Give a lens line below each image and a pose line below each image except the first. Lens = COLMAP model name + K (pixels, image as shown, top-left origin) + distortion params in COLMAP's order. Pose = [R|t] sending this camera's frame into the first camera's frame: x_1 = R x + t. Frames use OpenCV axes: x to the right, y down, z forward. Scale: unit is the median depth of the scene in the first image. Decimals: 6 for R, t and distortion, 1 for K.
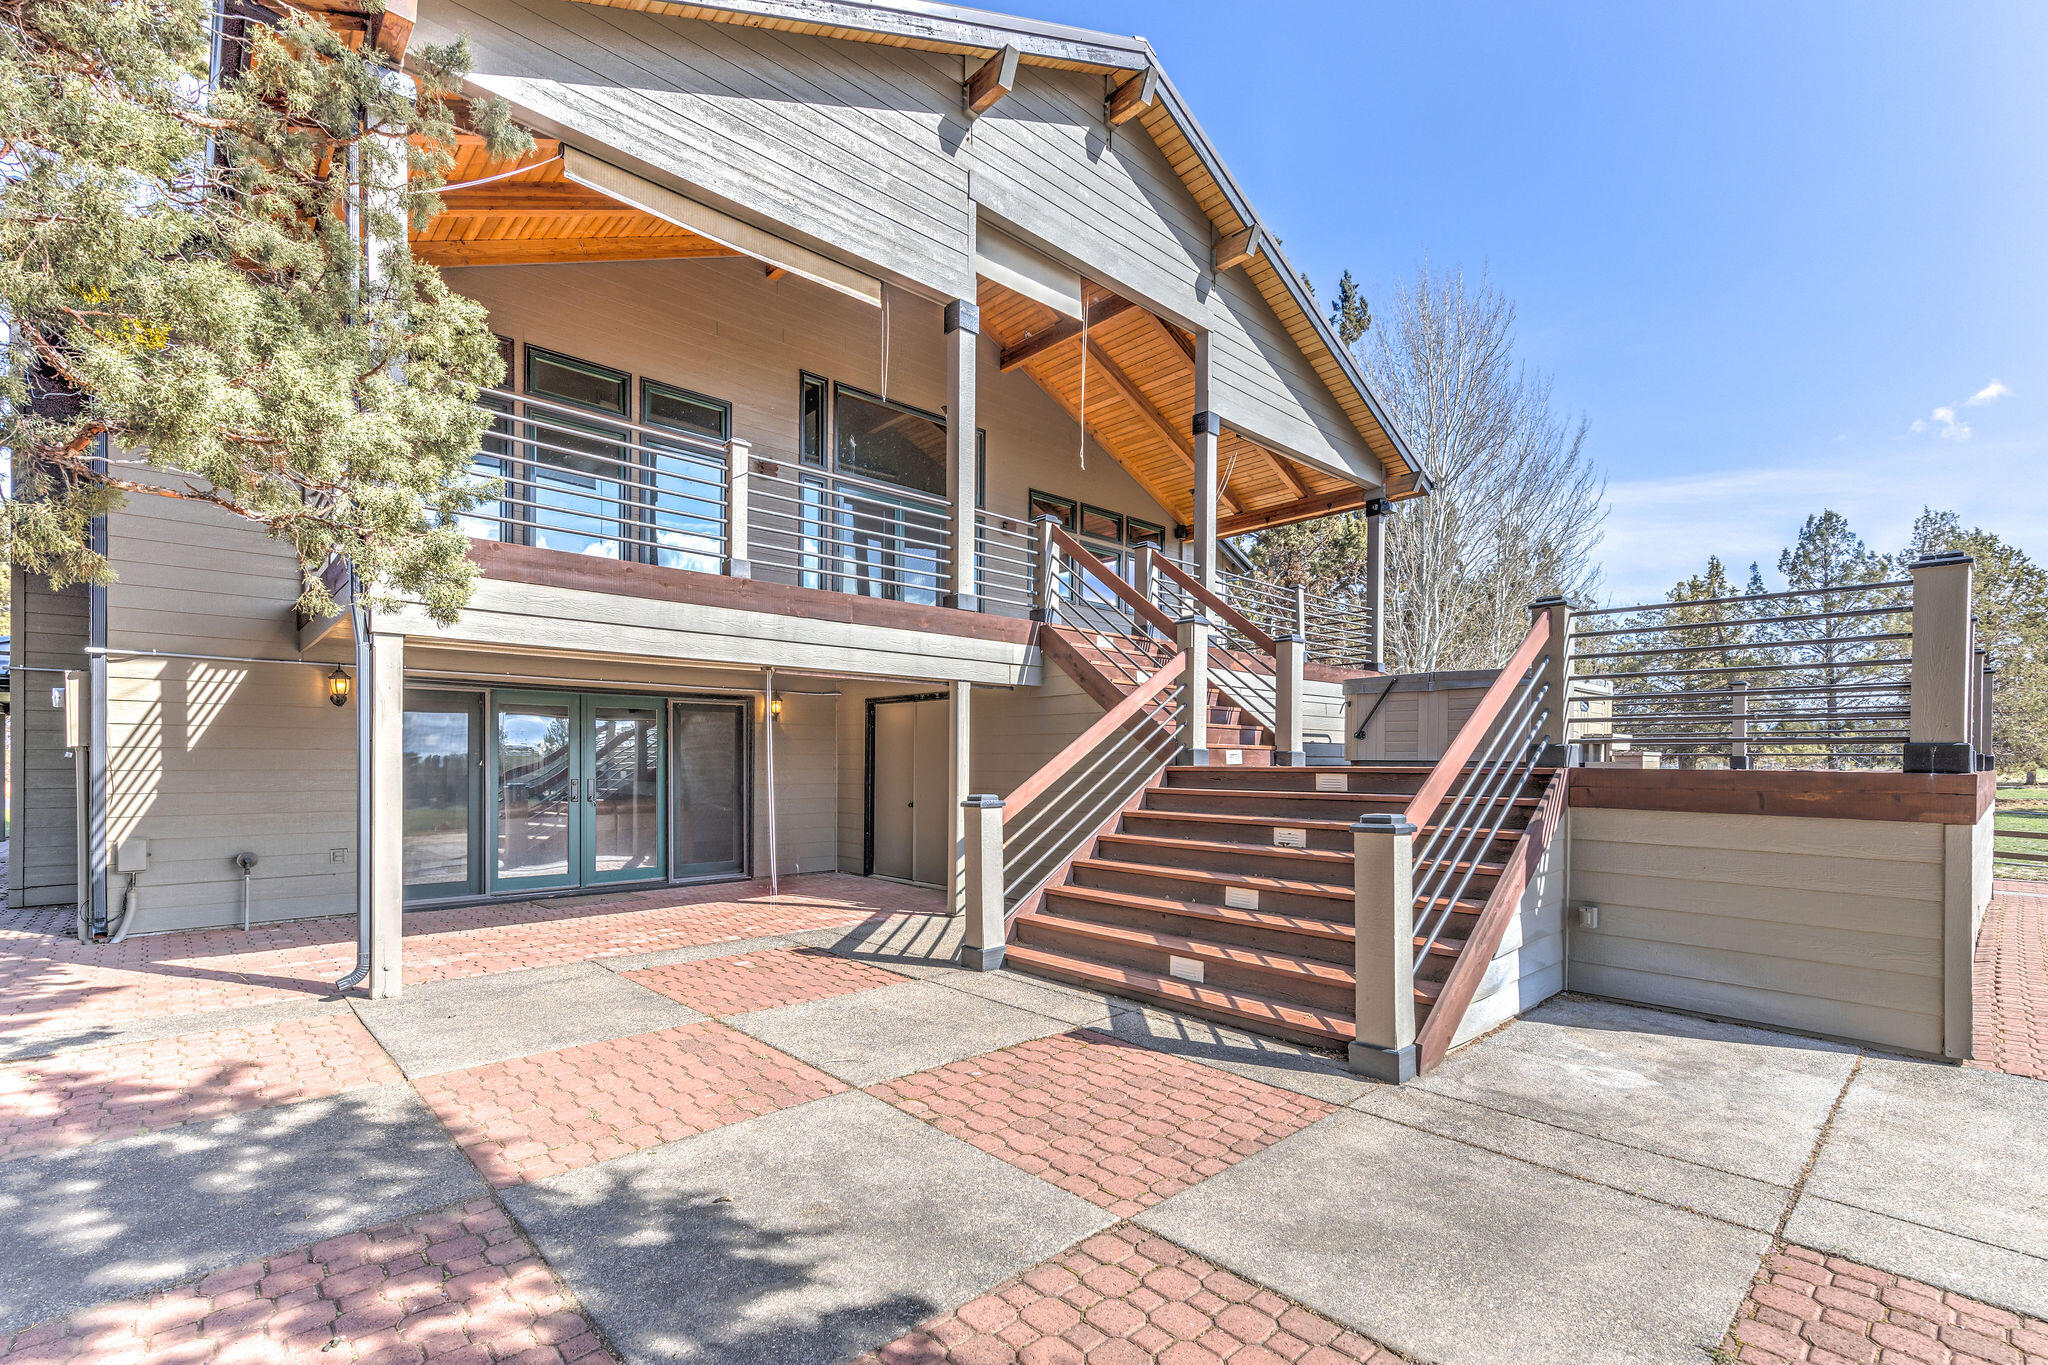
lens RADIAL K [[898.3, 0, 1019.0], [0, 898.3, 769.1], [0, 0, 1]] dist [0.001000, 0.000122]
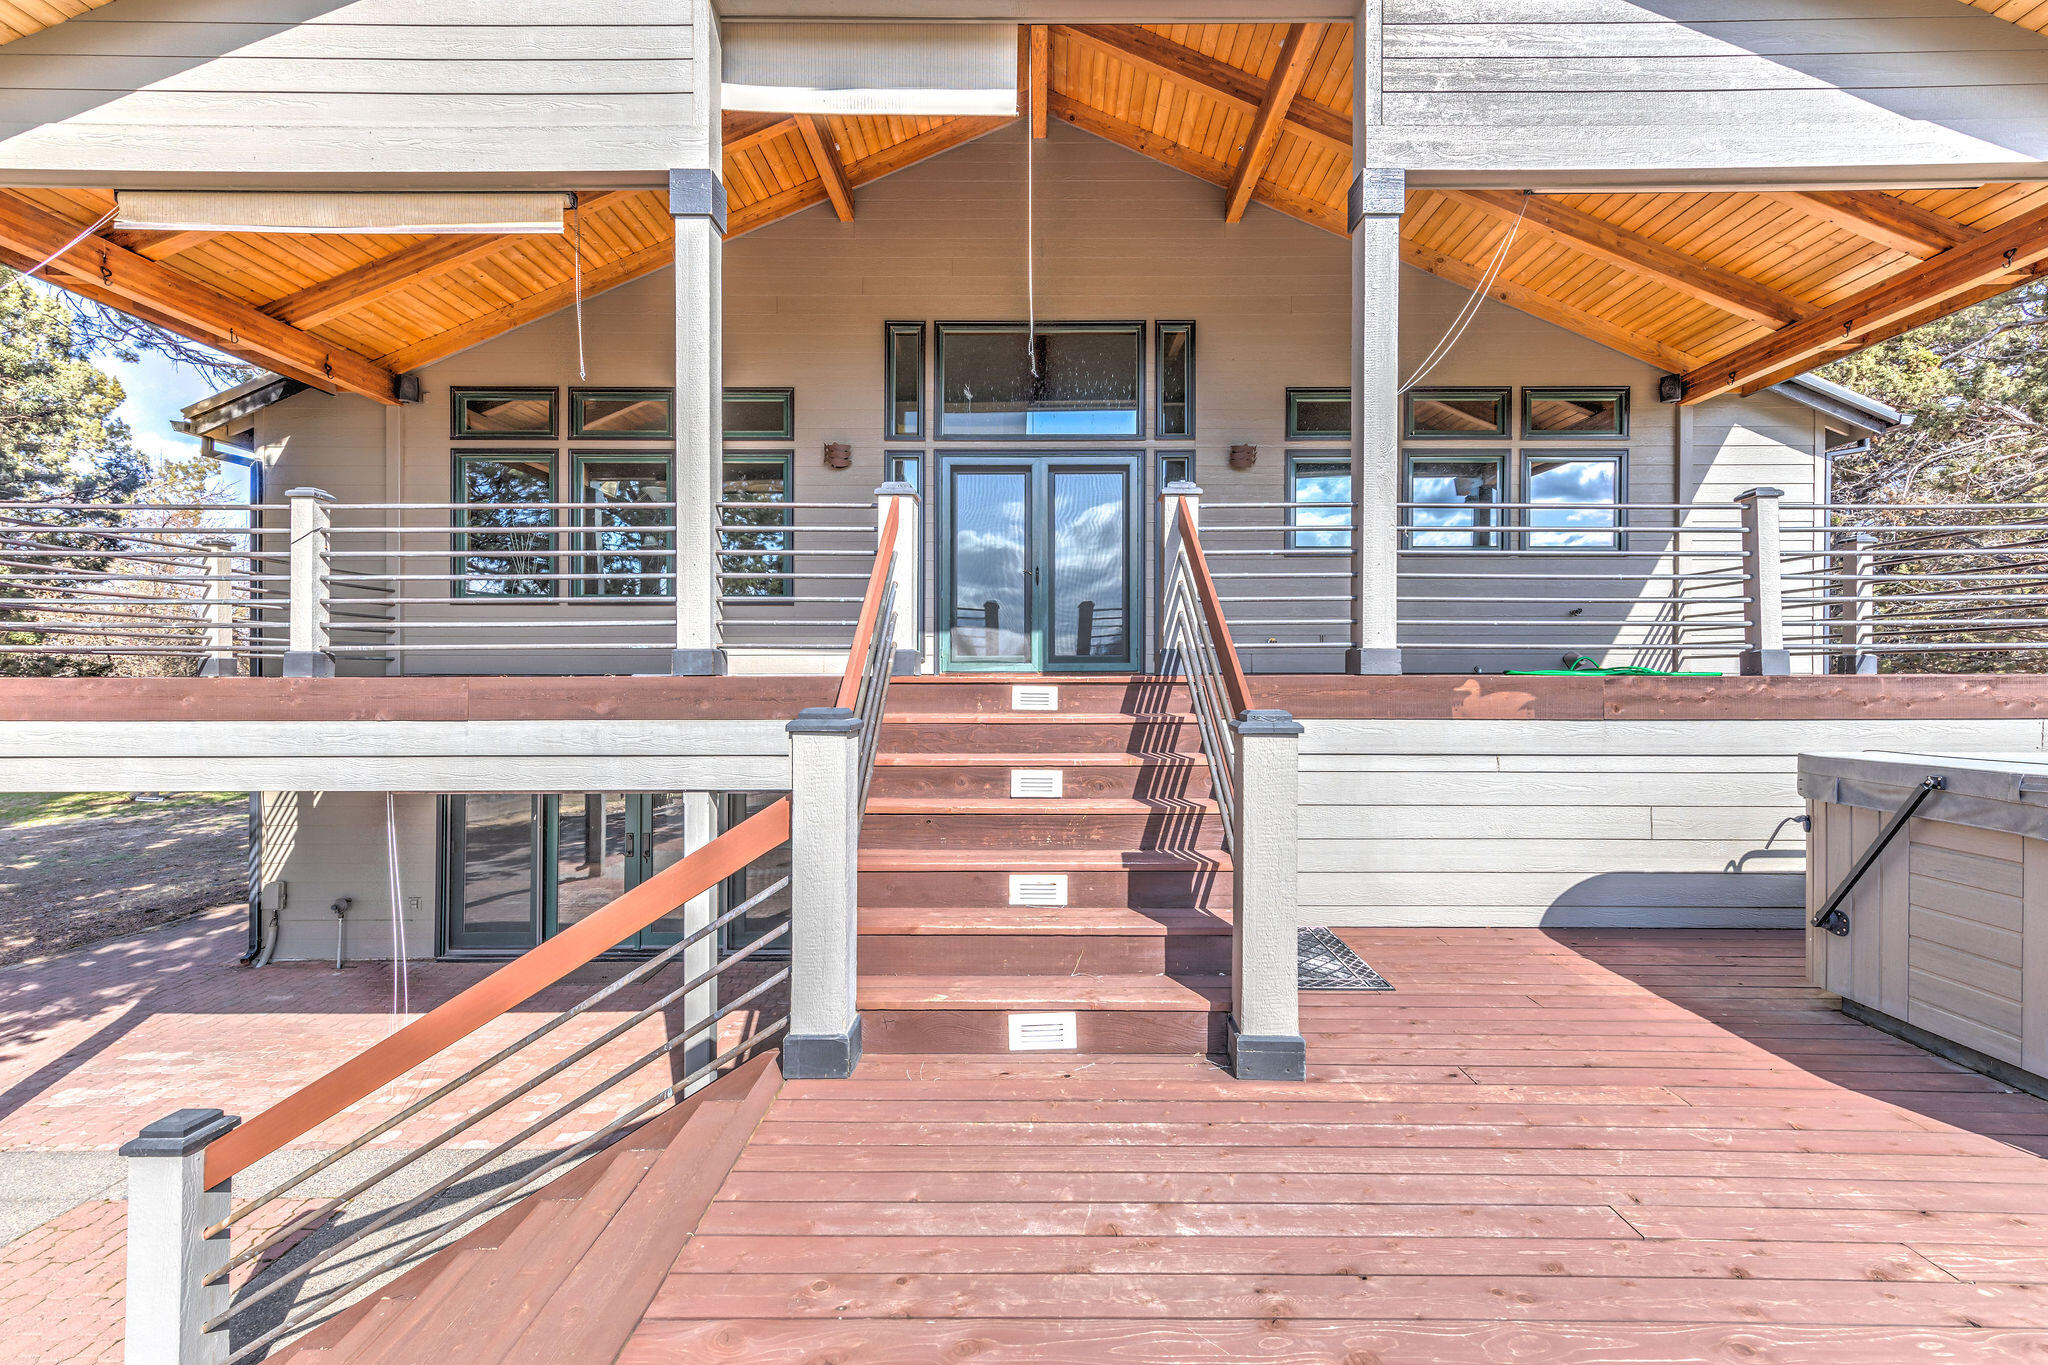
lens RADIAL K [[875.3, 0, 1024.0], [0, 875.3, 682.5], [0, 0, 1]] dist [0.000309, 0.000123]
pose [[0.727446, 0.001265, -0.686163, 0.397784], [-0.006165, 0.999970, -0.004693, -0.131136], [0.686137, 0.007644, 0.727432, 0.555958]]
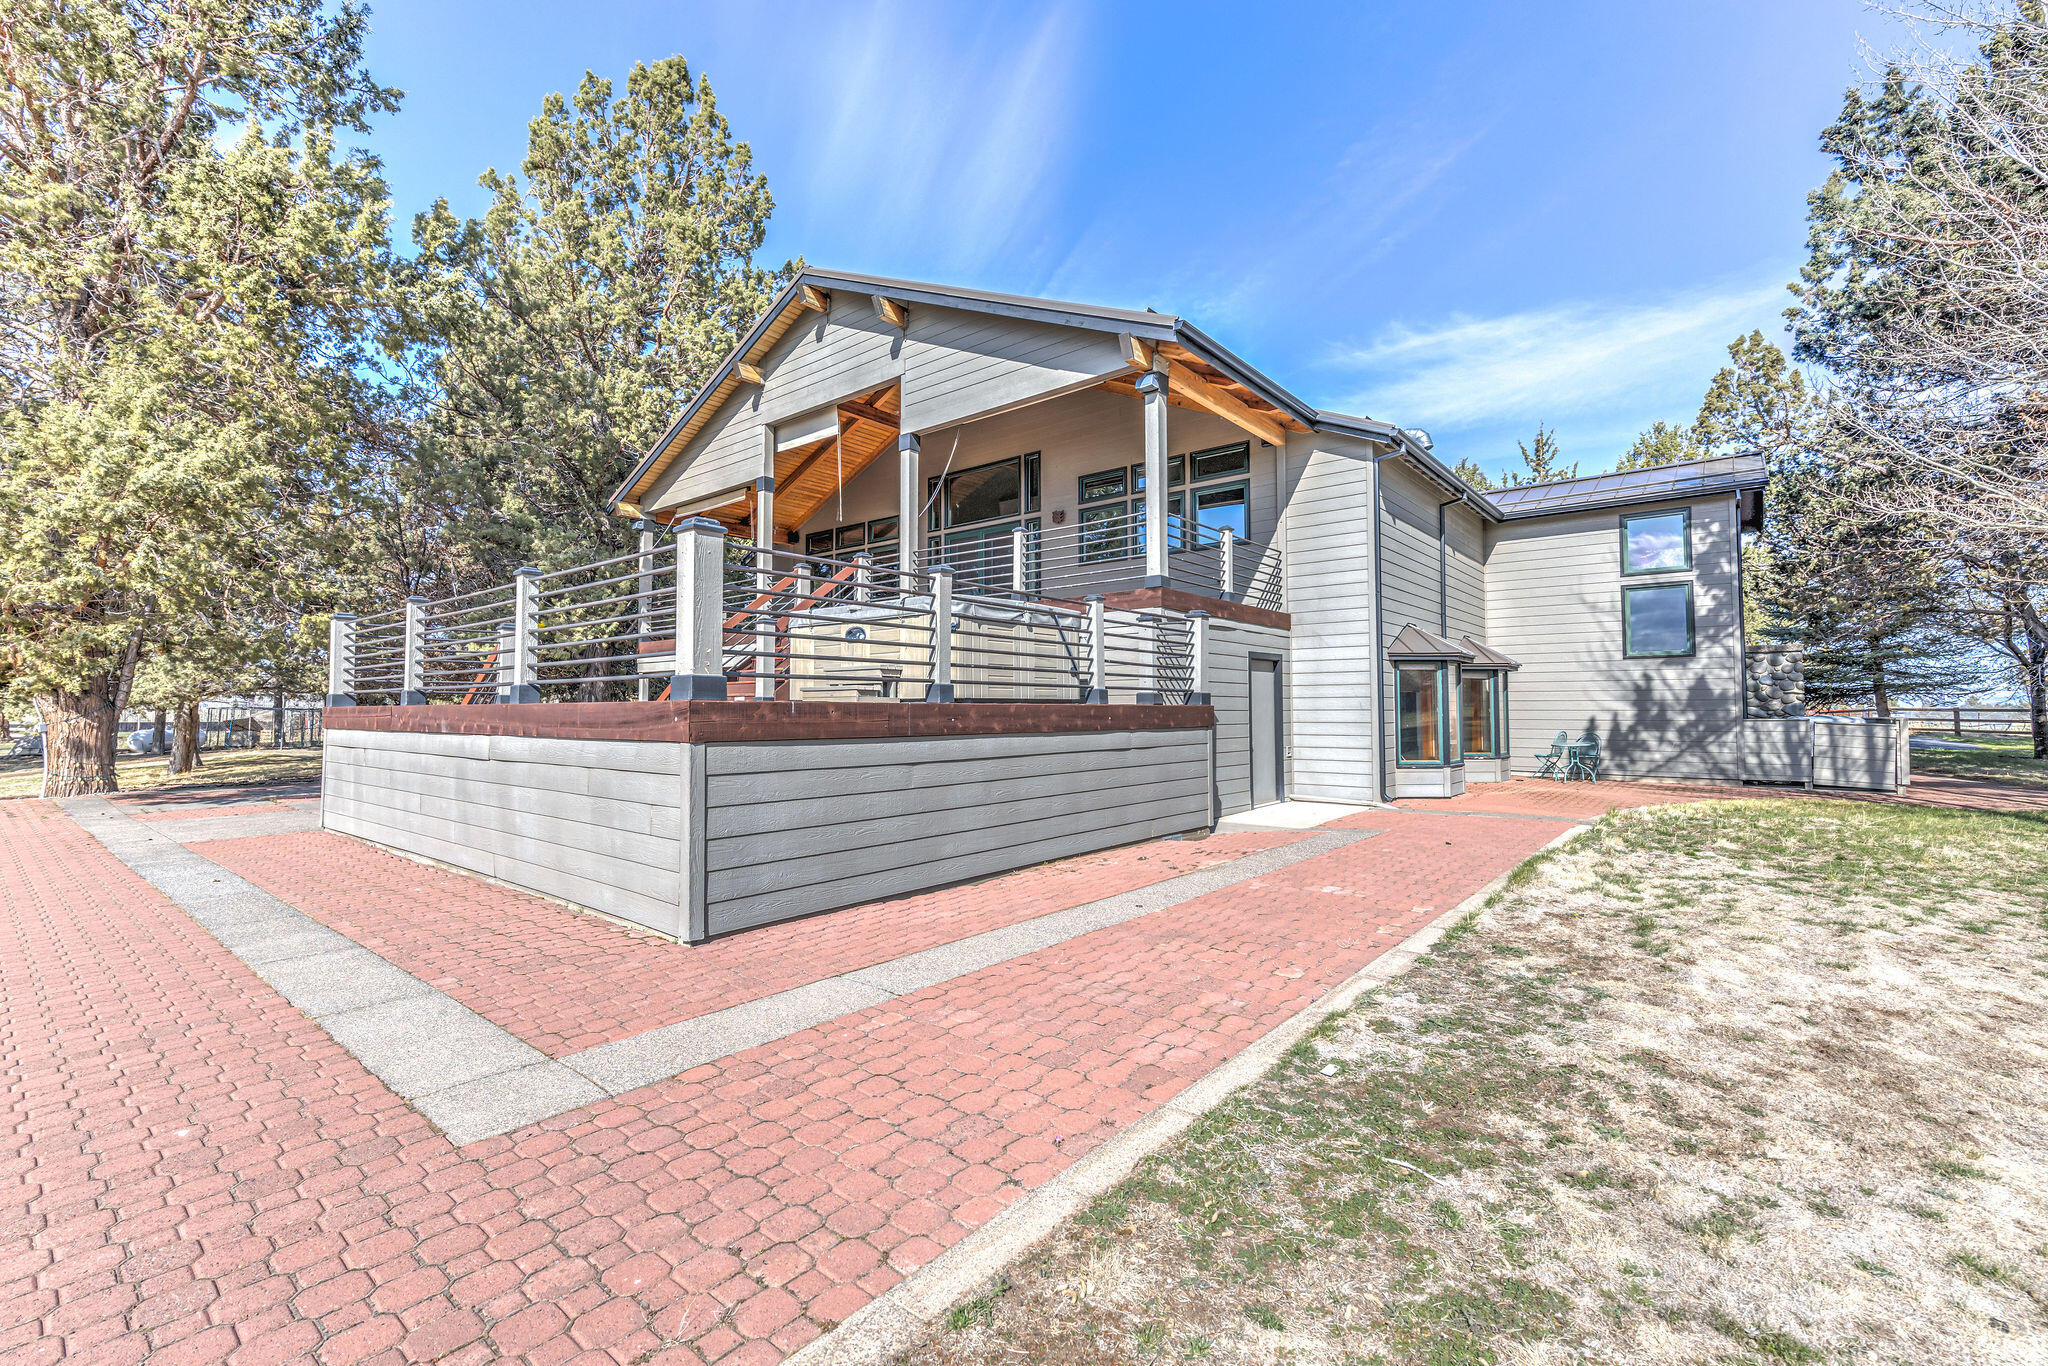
lens RADIAL K [[875.3, 0, 1024.0], [0, 875.3, 683.0], [0, 0, 1]] dist [0.000309, 0.000123]
pose [[0.125658, -0.031627, -0.991569, 1.478035], [-0.008782, 0.999417, -0.032990, -0.004274], [0.992035, 0.012854, 0.125307, 1.027515]]
